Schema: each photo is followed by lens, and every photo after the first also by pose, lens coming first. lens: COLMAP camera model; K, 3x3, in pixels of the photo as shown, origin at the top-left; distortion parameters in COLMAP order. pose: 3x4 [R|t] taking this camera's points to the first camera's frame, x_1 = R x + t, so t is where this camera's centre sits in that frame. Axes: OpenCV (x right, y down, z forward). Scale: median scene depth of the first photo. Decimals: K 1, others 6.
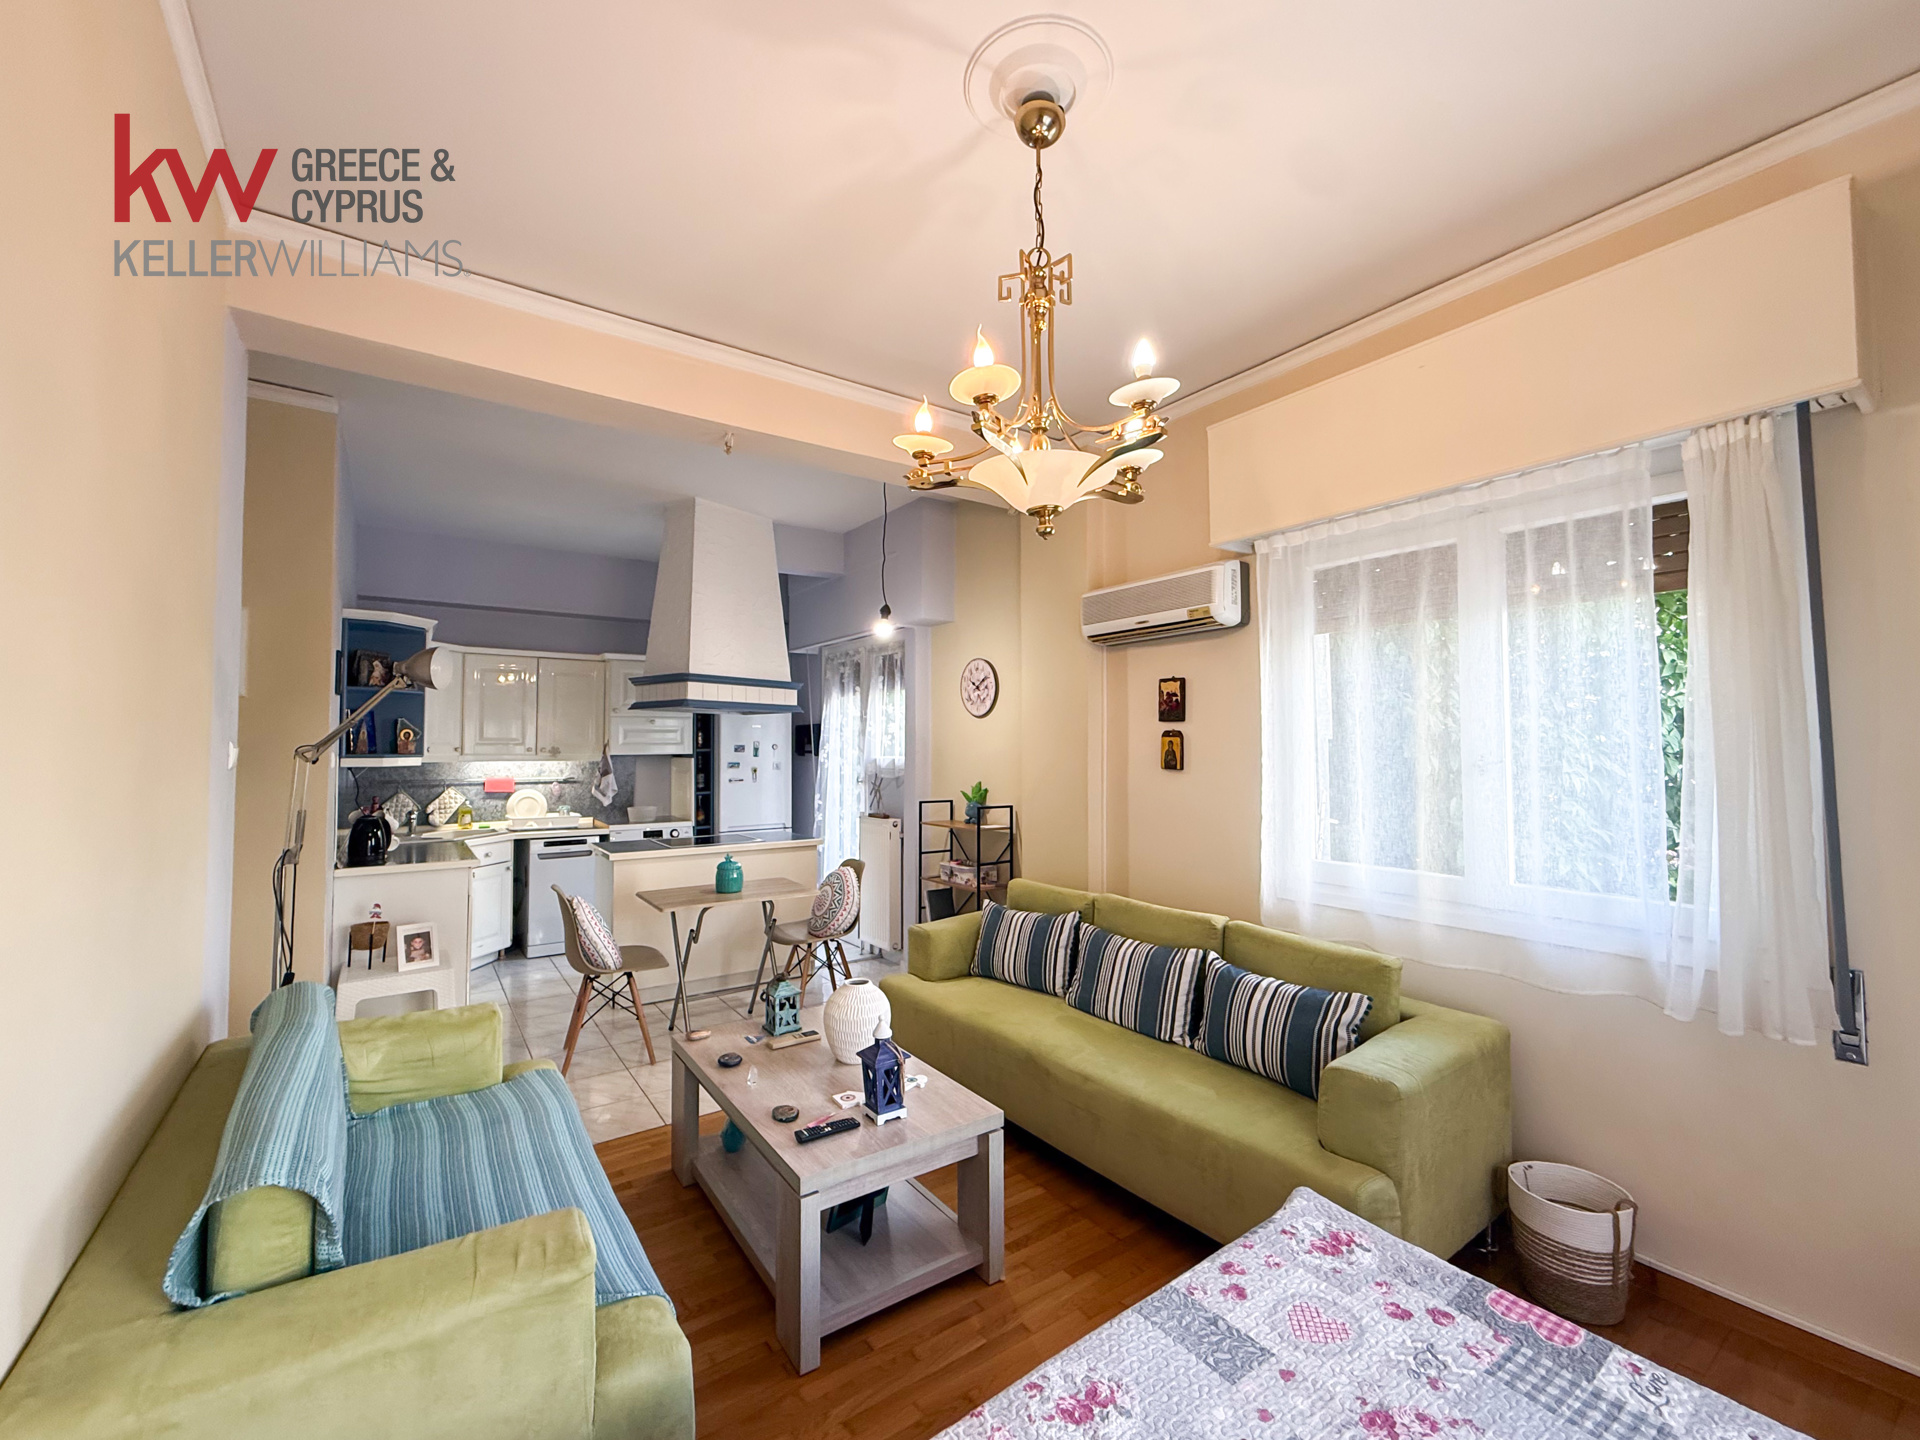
lens RADIAL K [[785.1, 0, 957.8], [0, 785.1, 719.6], [0, 0, 1]] dist [0.001270, 0.000142]
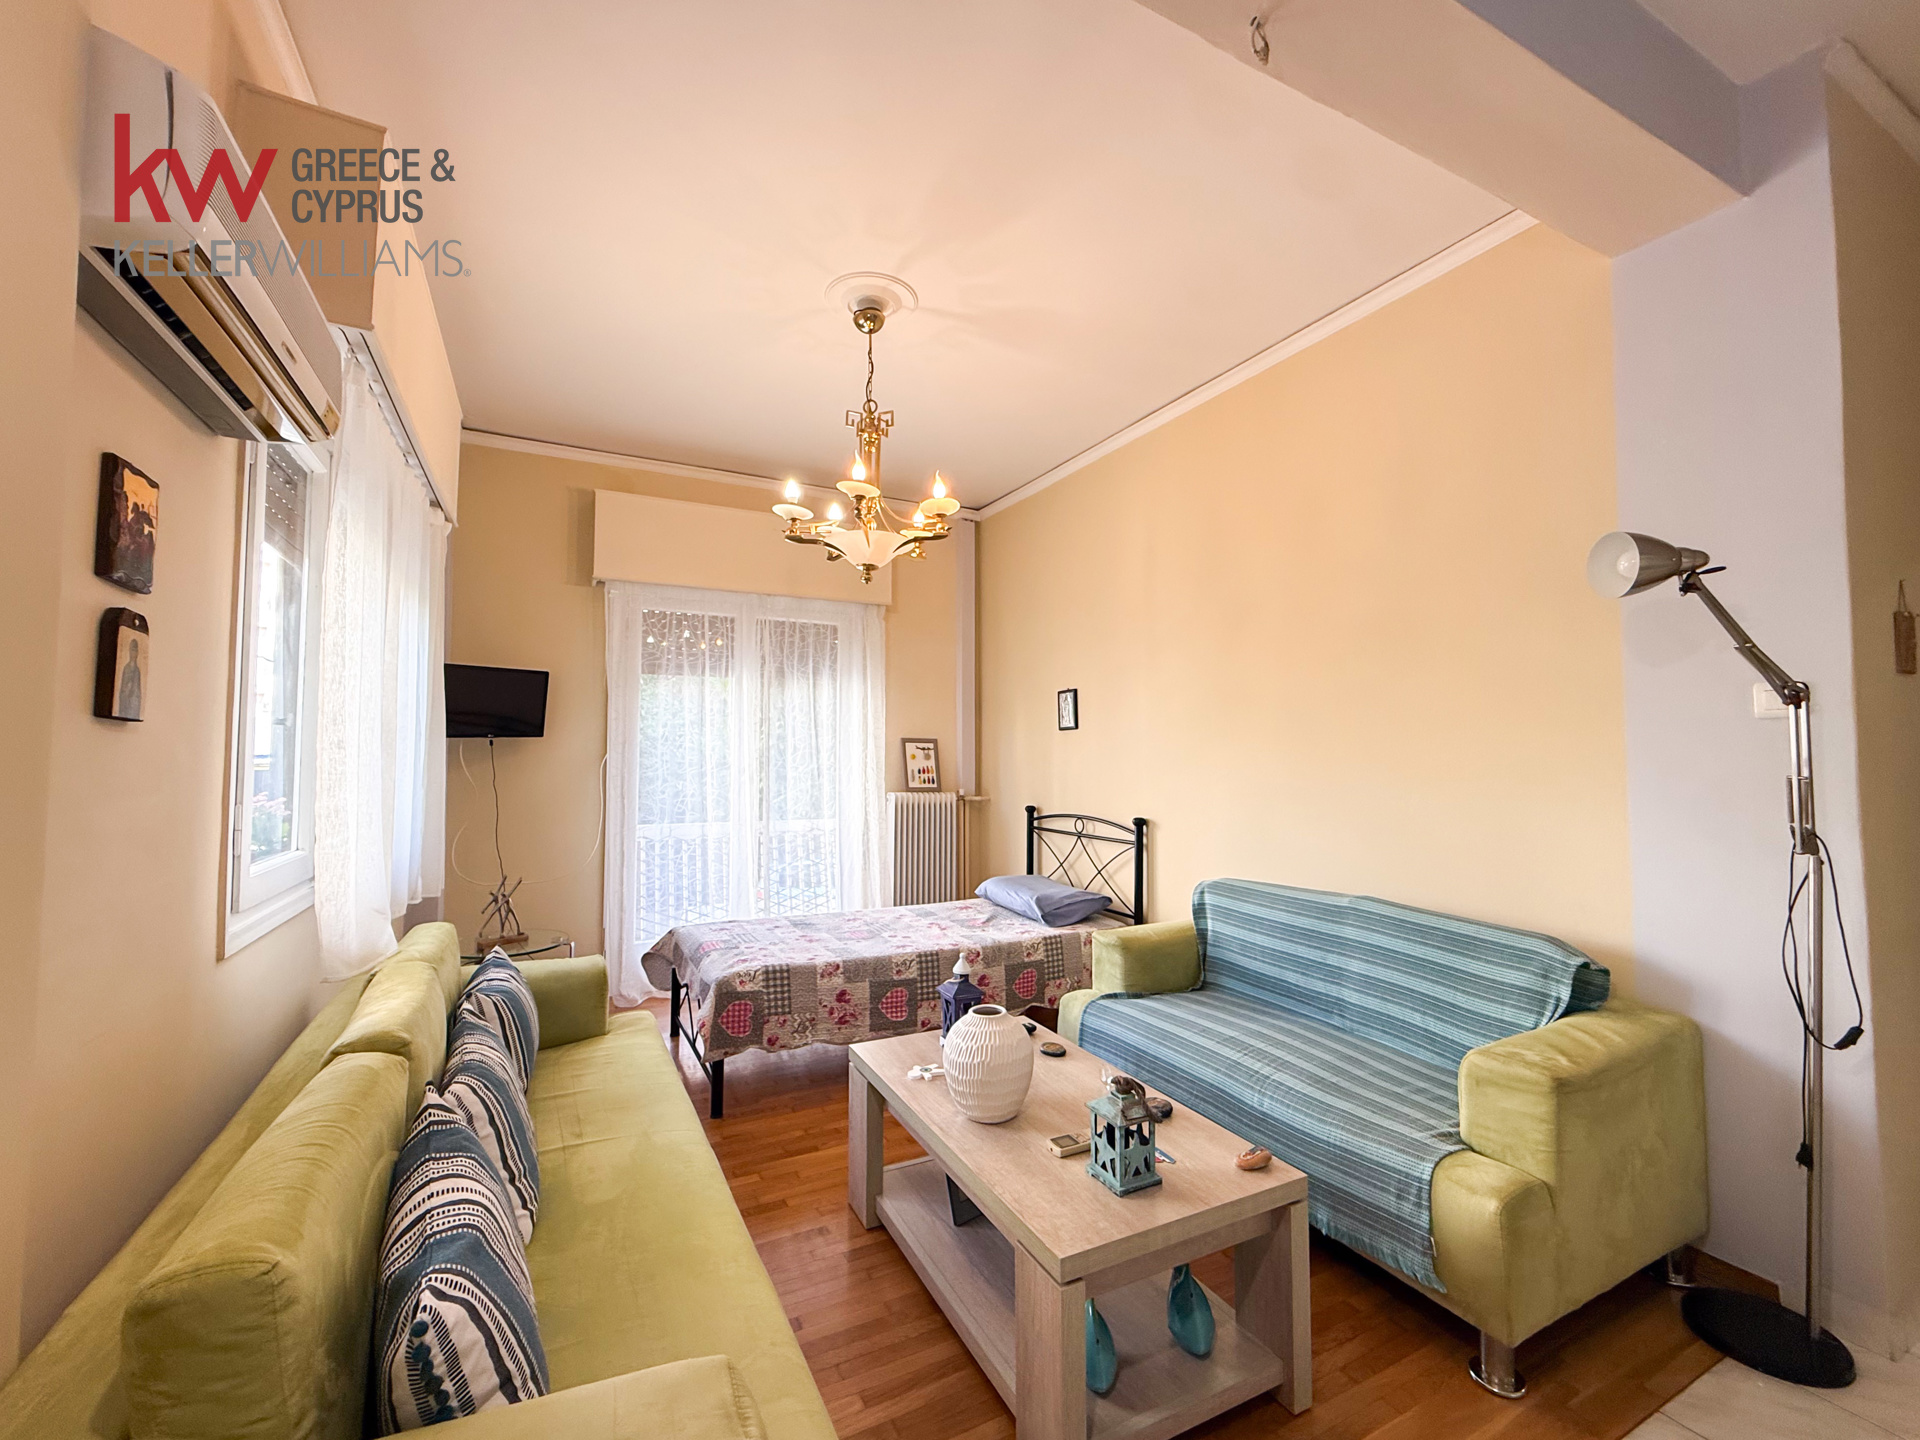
lens RADIAL K [[785.1, 0, 957.8], [0, 785.1, 719.6], [0, 0, 1]] dist [0.001270, 0.000142]
pose [[-0.989675, 0.004902, 0.143247, -0.218547], [-0.006885, 0.996635, -0.081673, 0.128666], [-0.143165, -0.081816, -0.986311, 1.864849]]
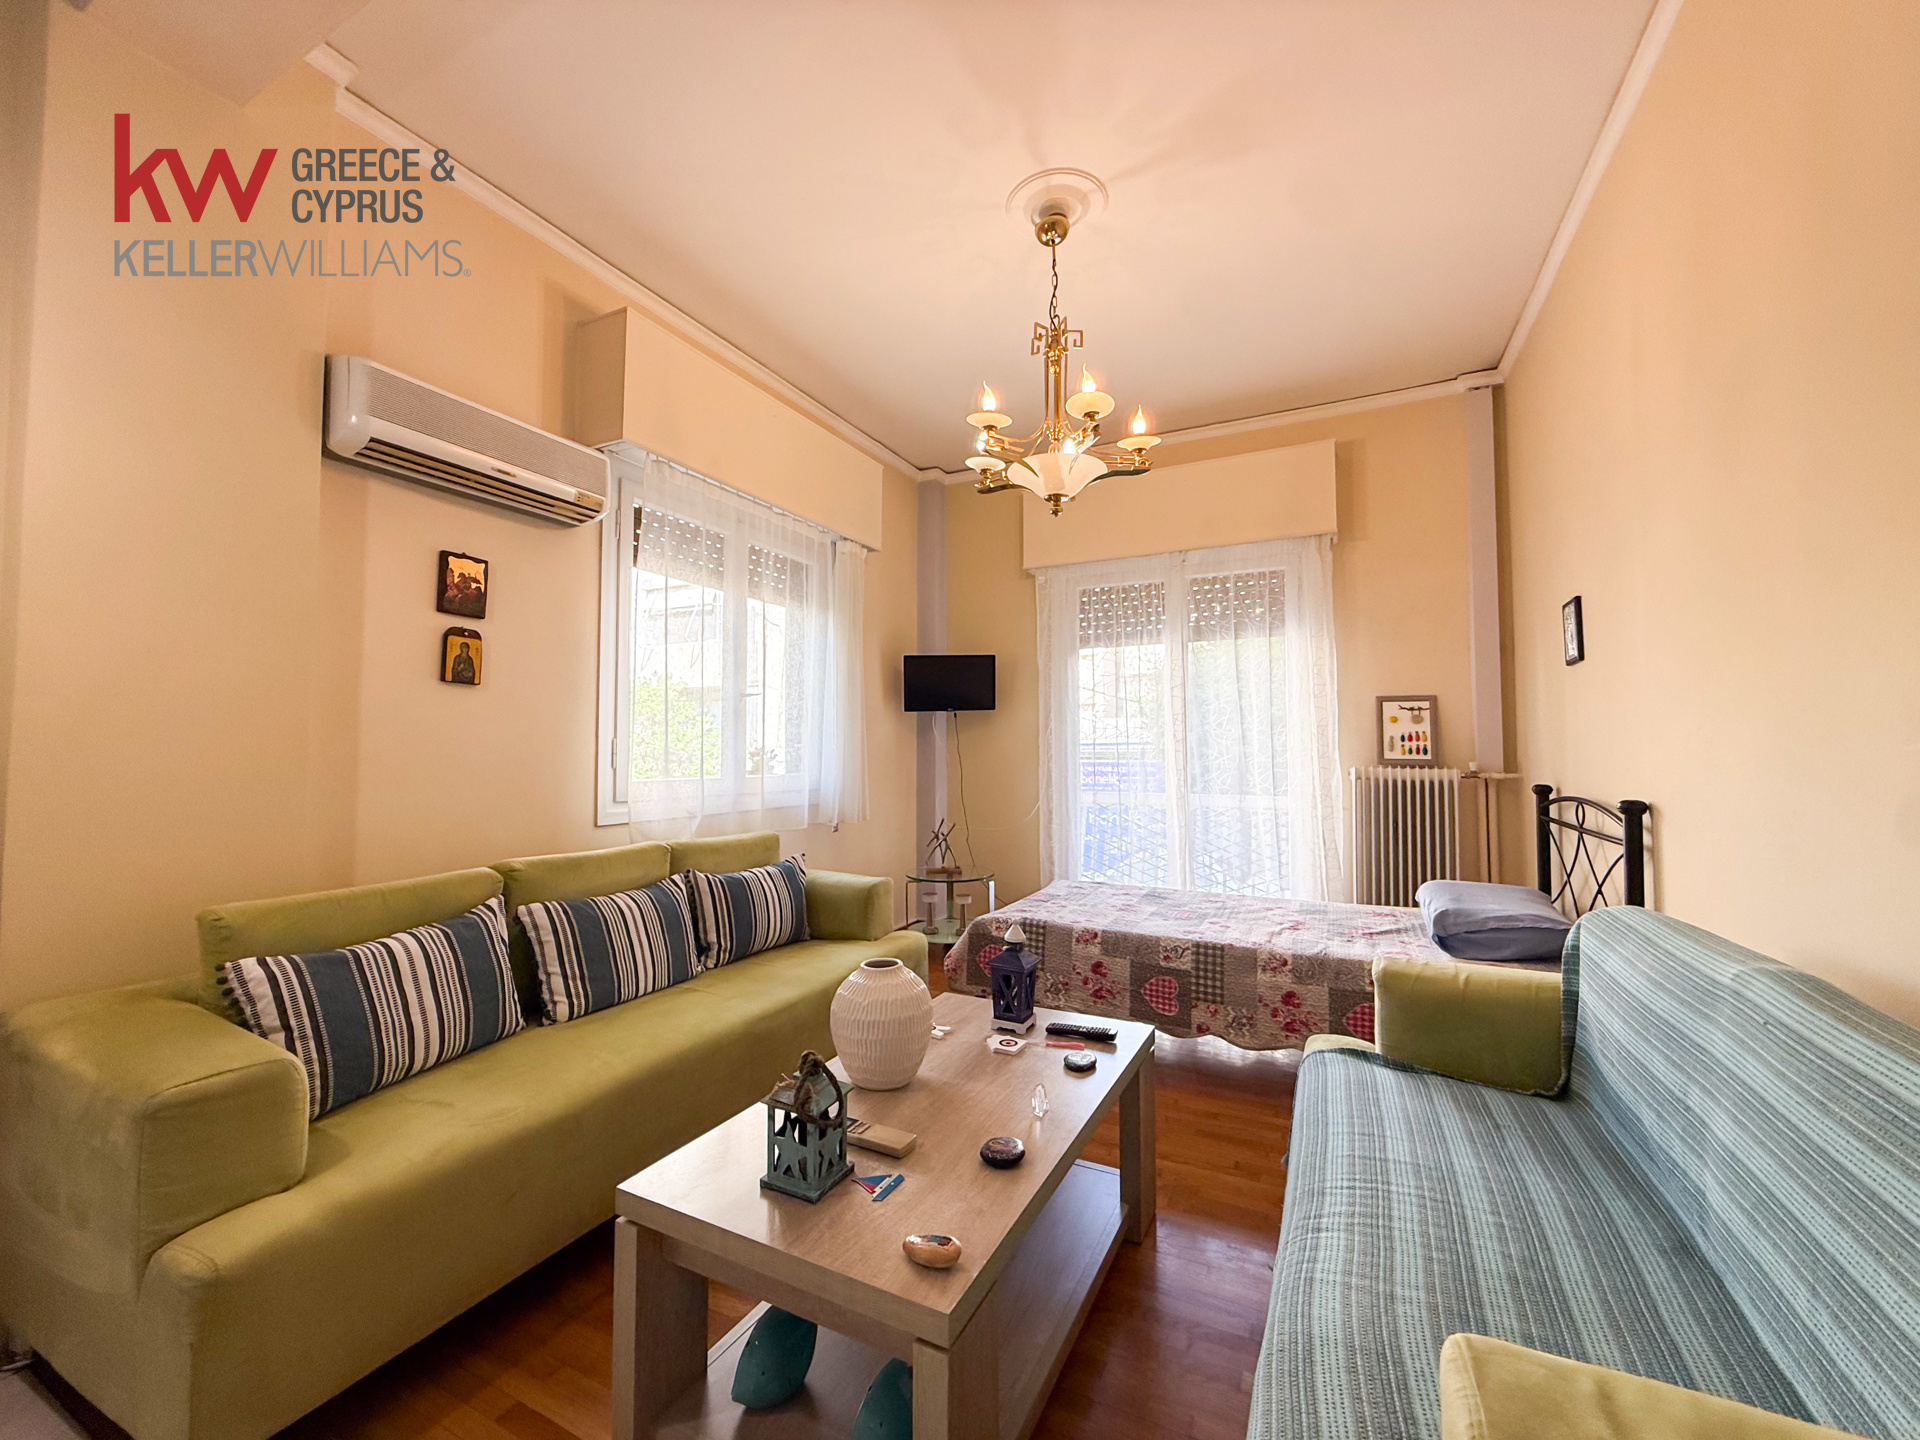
lens RADIAL K [[764.4, 0, 965.8], [0, 764.4, 719.3], [0, 0, 1]] dist [0.000211, 0.000036]
pose [[-0.471727, 0.037284, 0.880956, -0.780150], [-0.029412, 0.997884, -0.057982, 0.174806], [-0.881254, -0.053262, -0.469632, 1.324676]]
